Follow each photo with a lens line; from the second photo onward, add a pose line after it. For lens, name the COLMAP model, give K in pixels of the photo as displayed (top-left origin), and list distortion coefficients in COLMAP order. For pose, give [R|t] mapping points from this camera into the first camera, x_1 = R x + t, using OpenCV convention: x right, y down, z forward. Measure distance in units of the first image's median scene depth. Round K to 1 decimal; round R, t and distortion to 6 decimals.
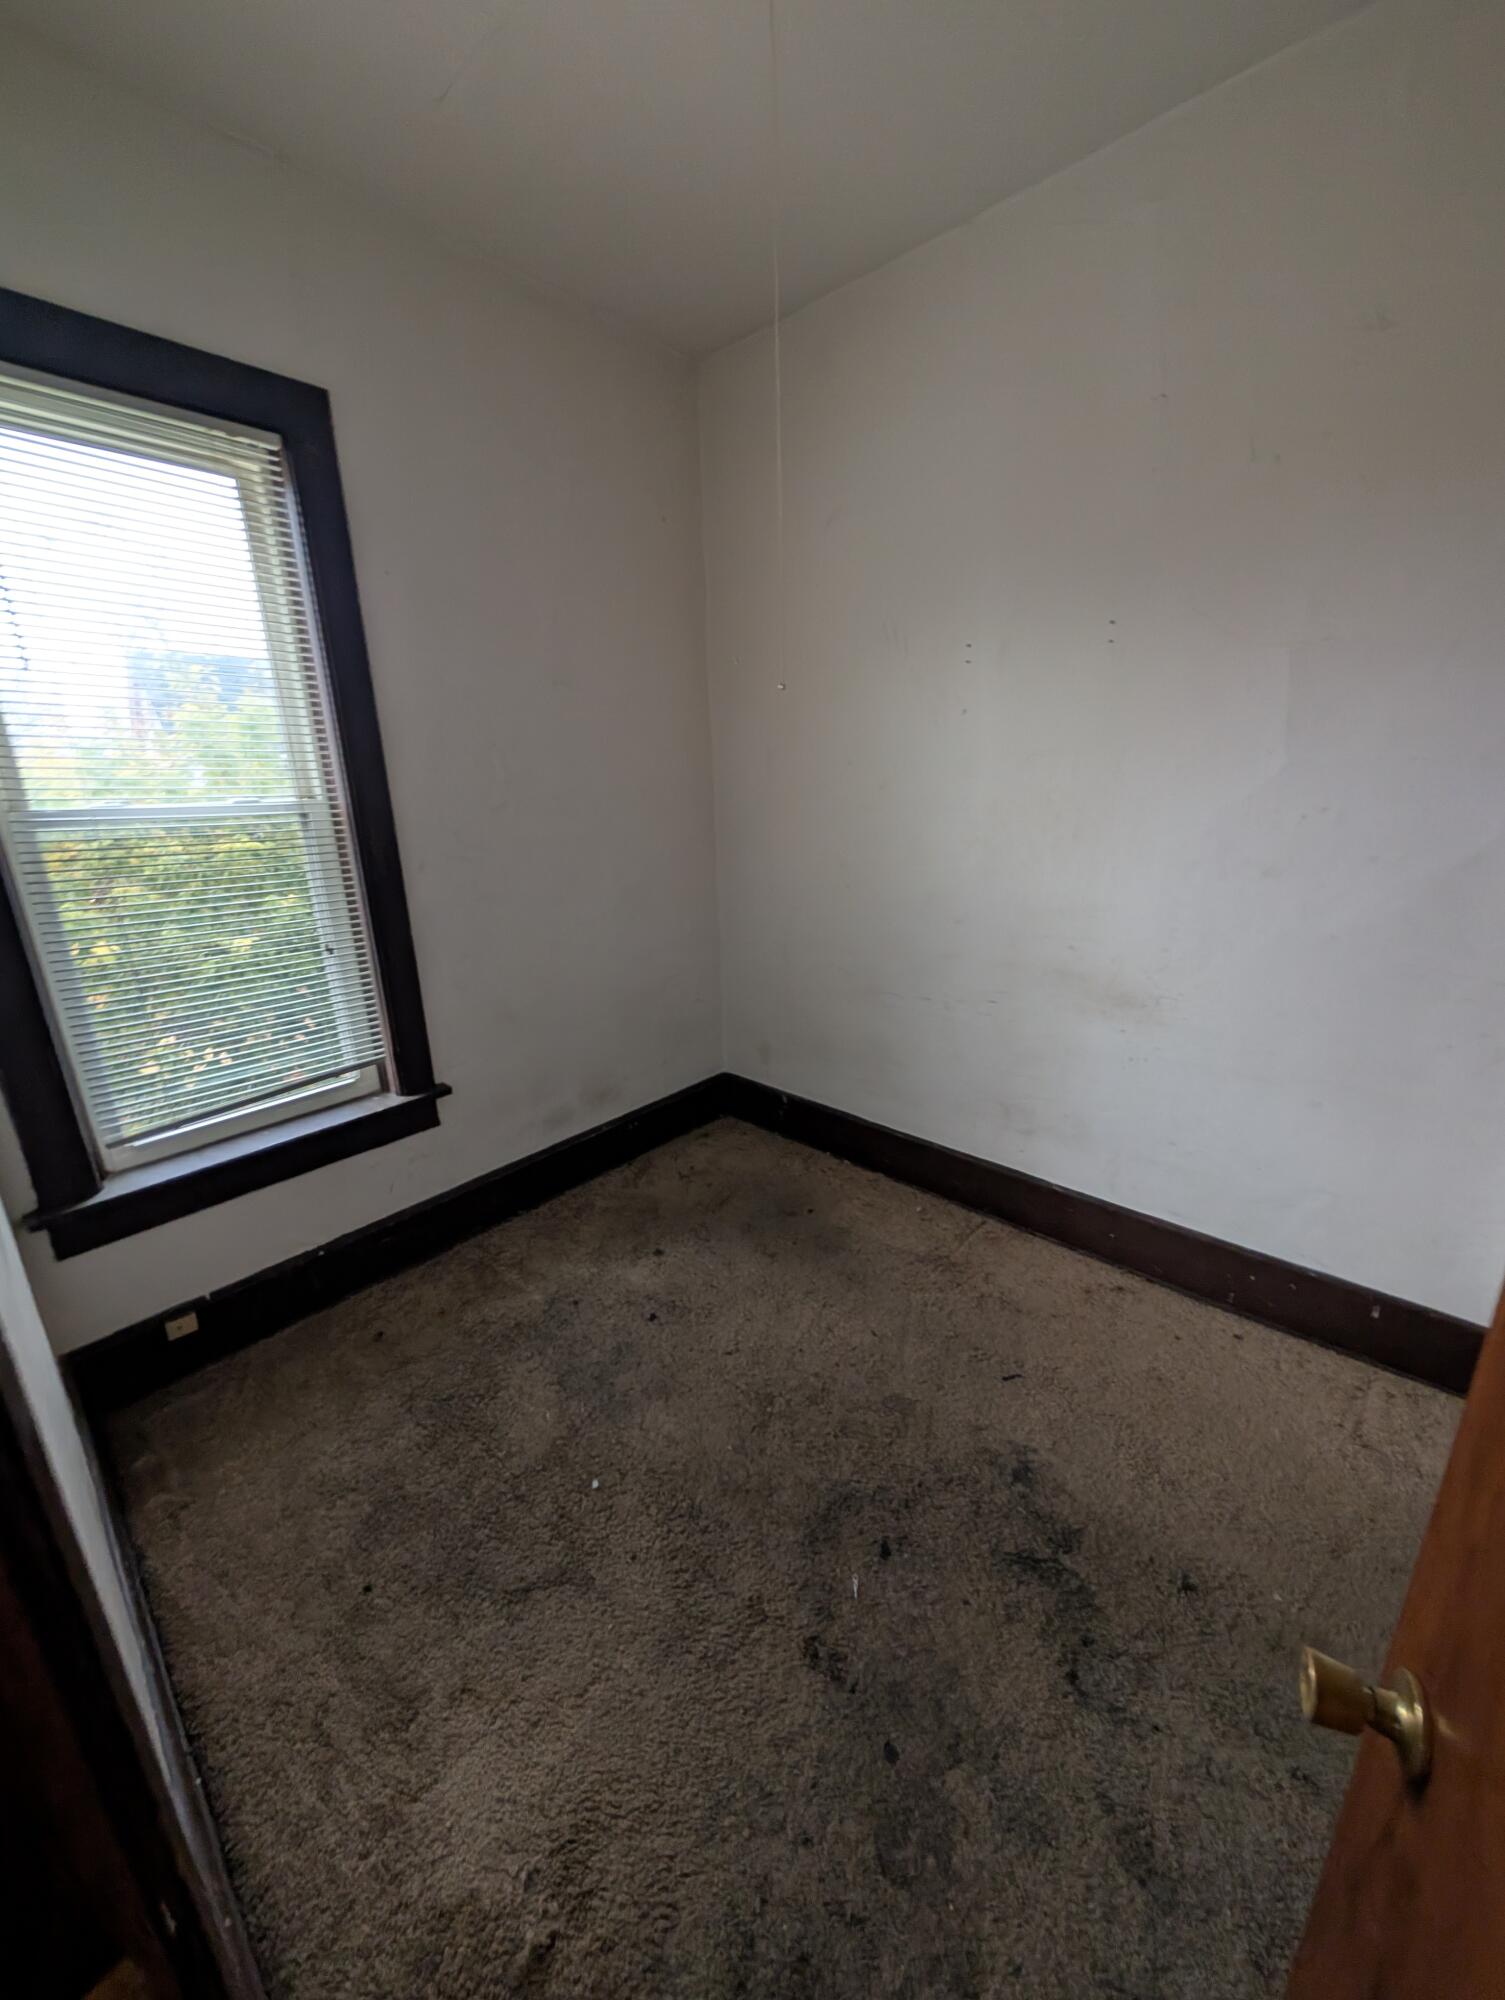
lens RADIAL K [[748.5, 0, 749.5], [0, 748.5, 1001.9], [0, 0, 1]] dist [-0.001759, -0.000407]
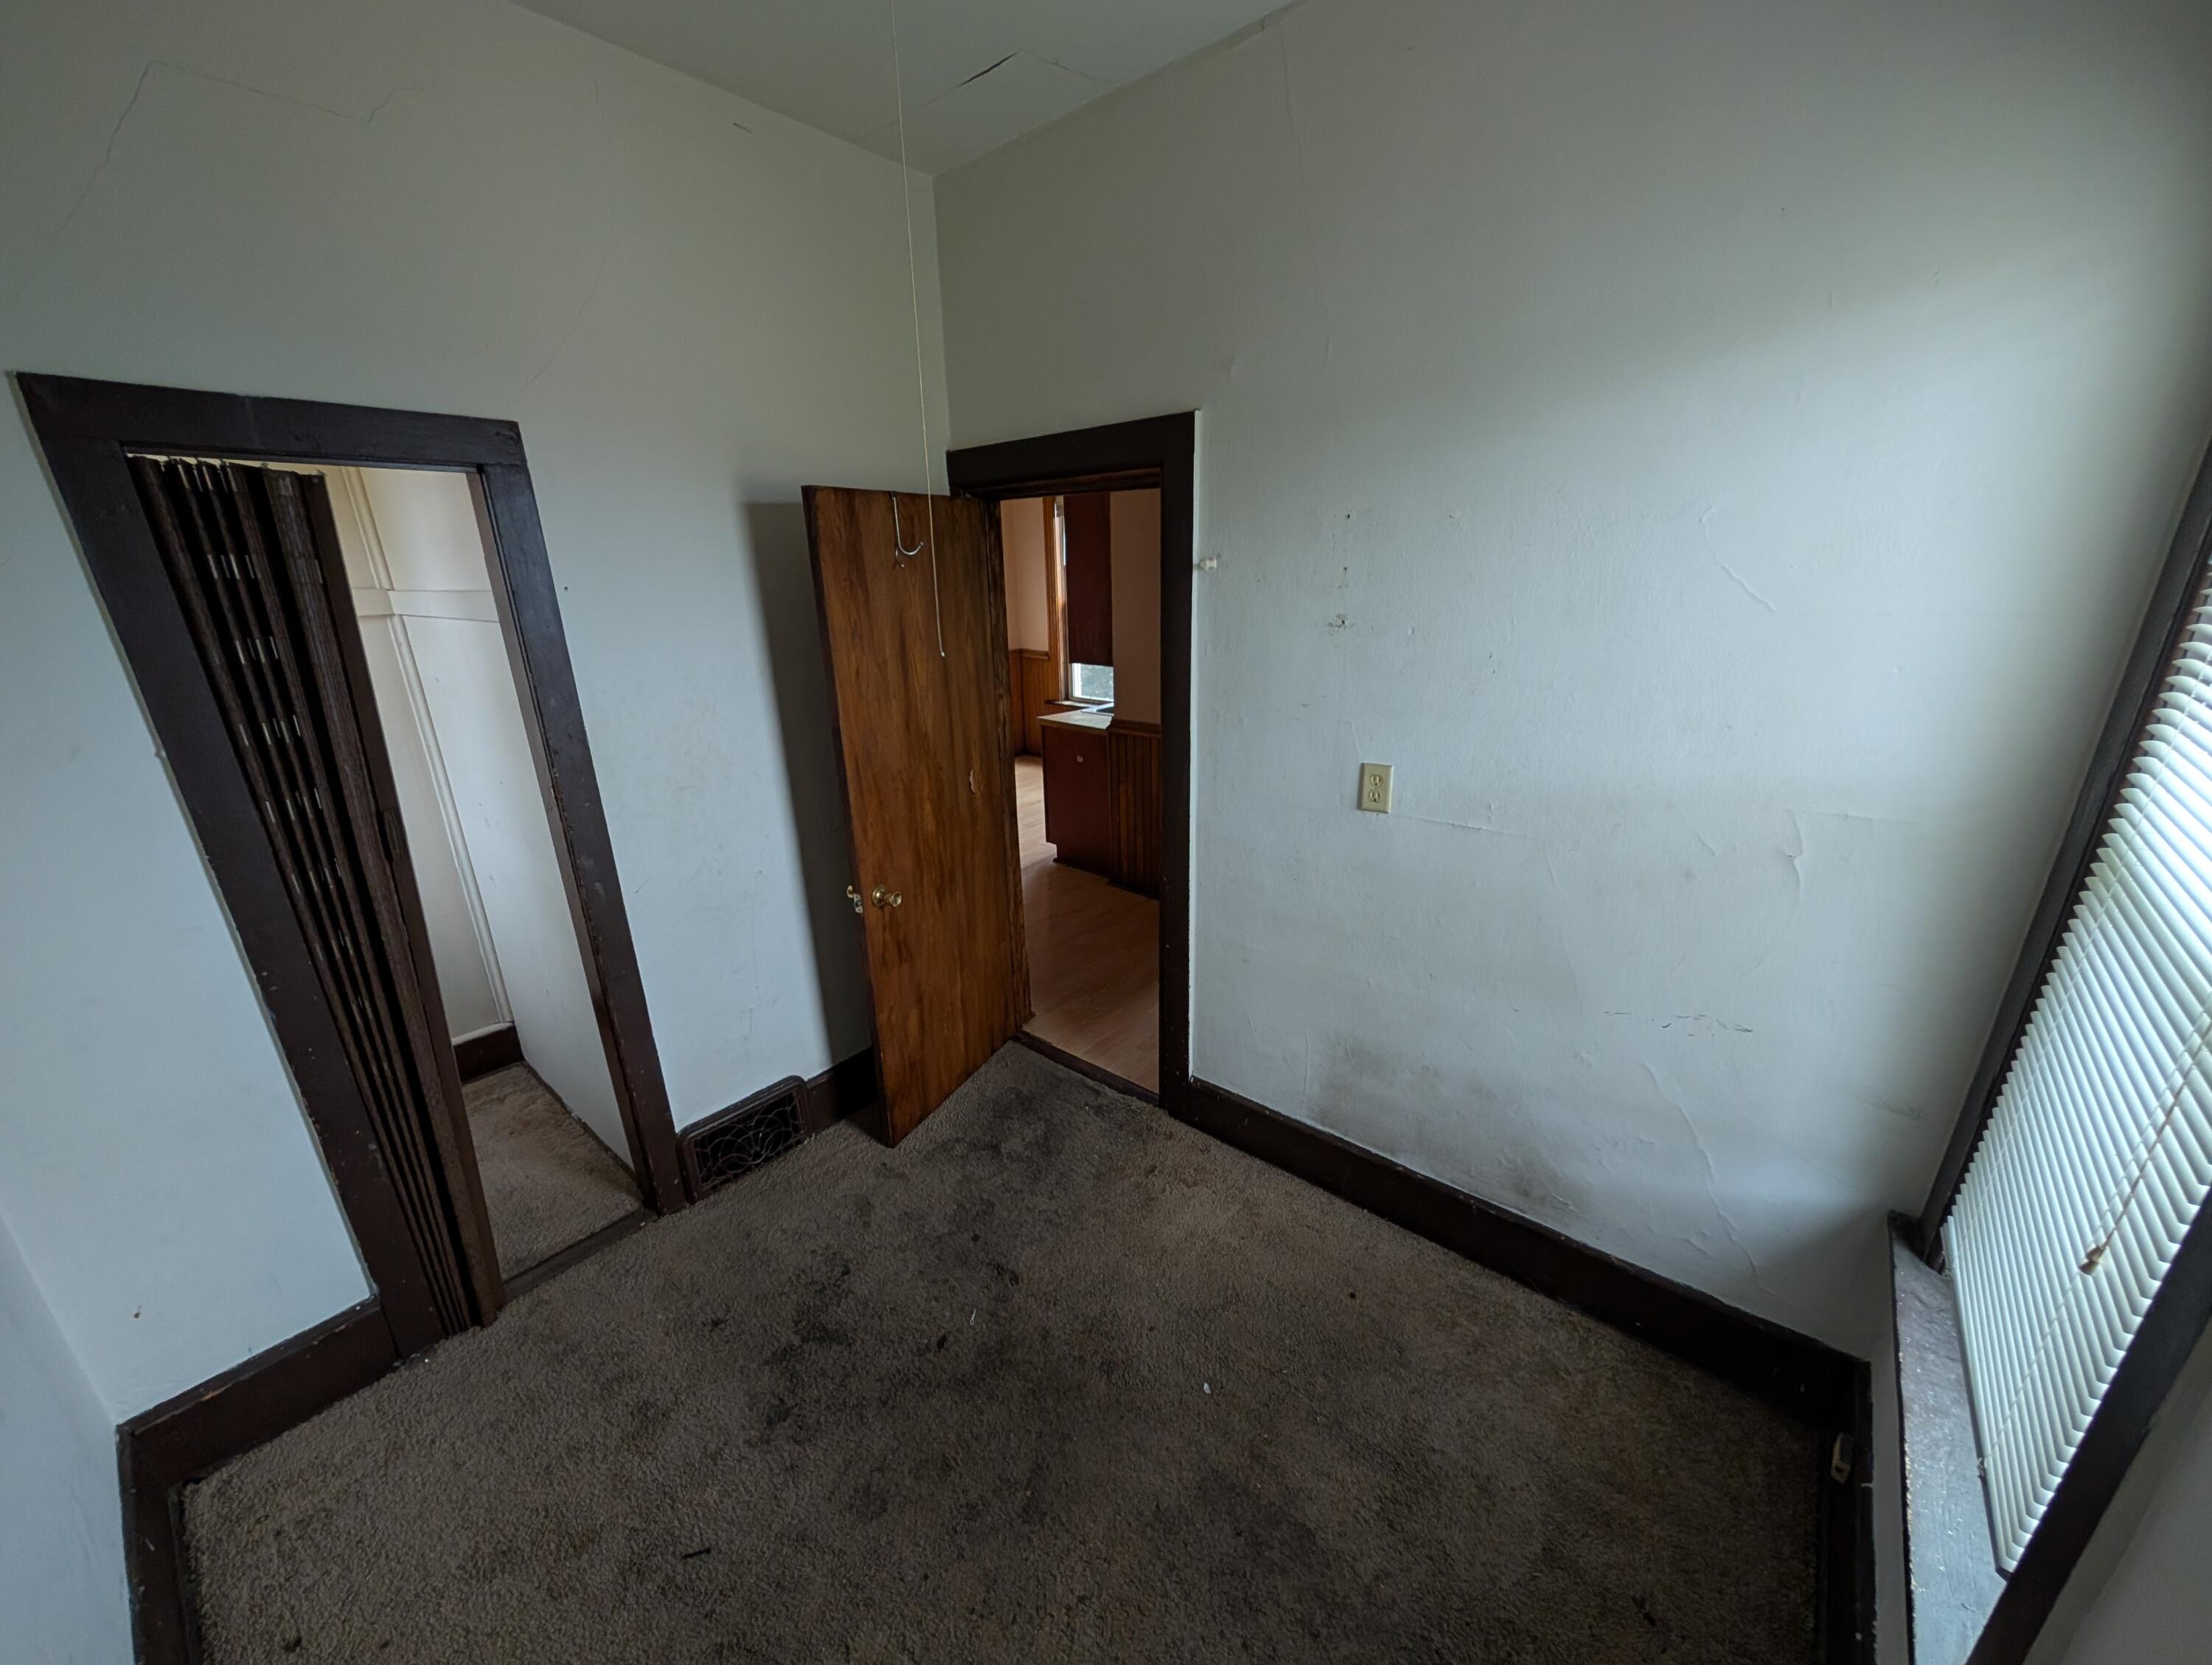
lens RADIAL K [[827.9, 0, 1105.0], [0, 827.9, 833.4], [0, 0, 1]] dist [-0.001759, -0.000407]
pose [[-0.998083, 0.057320, -0.023357, -0.094397], [0.032927, 0.811226, 0.583804, -0.688512], [0.052411, 0.581916, -0.811558, 1.626008]]
